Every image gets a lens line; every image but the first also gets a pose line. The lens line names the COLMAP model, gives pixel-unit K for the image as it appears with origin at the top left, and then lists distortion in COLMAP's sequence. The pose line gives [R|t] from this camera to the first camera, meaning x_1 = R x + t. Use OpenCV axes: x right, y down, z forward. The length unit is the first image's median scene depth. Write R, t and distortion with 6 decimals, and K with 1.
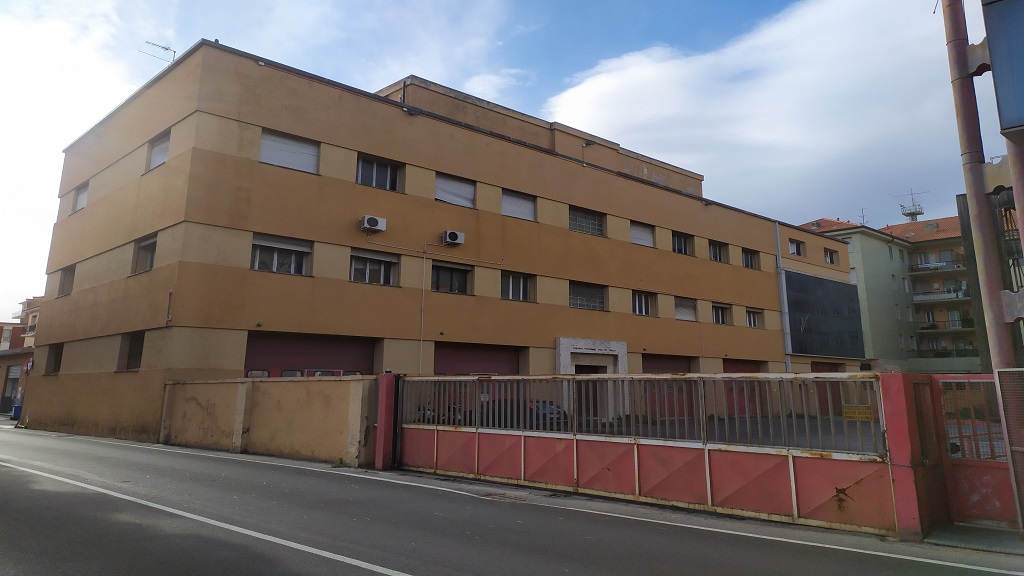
lens RADIAL K [[763.6, 0, 508.6], [0, 763.6, 265.5], [0, 0, 1]] dist [0.059553, -0.073121]
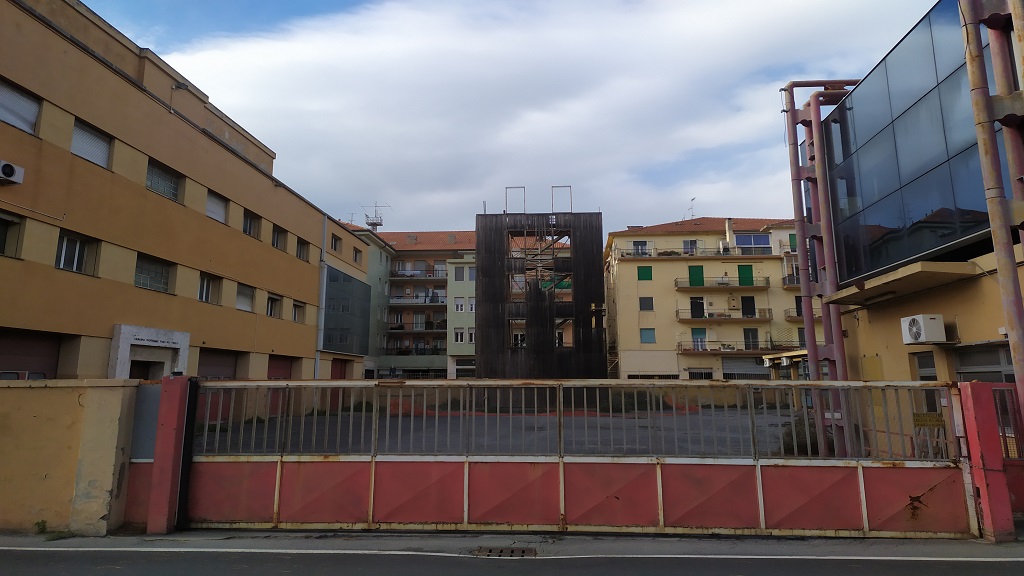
lens RADIAL K [[763.6, 0, 508.6], [0, 763.6, 265.5], [0, 0, 1]] dist [0.059553, -0.073121]
pose [[0.735433, 0.097745, 0.670510, -0.205784], [-0.102658, 0.994191, -0.032332, 0.023649], [-0.669776, -0.045055, 0.741195, 0.192444]]
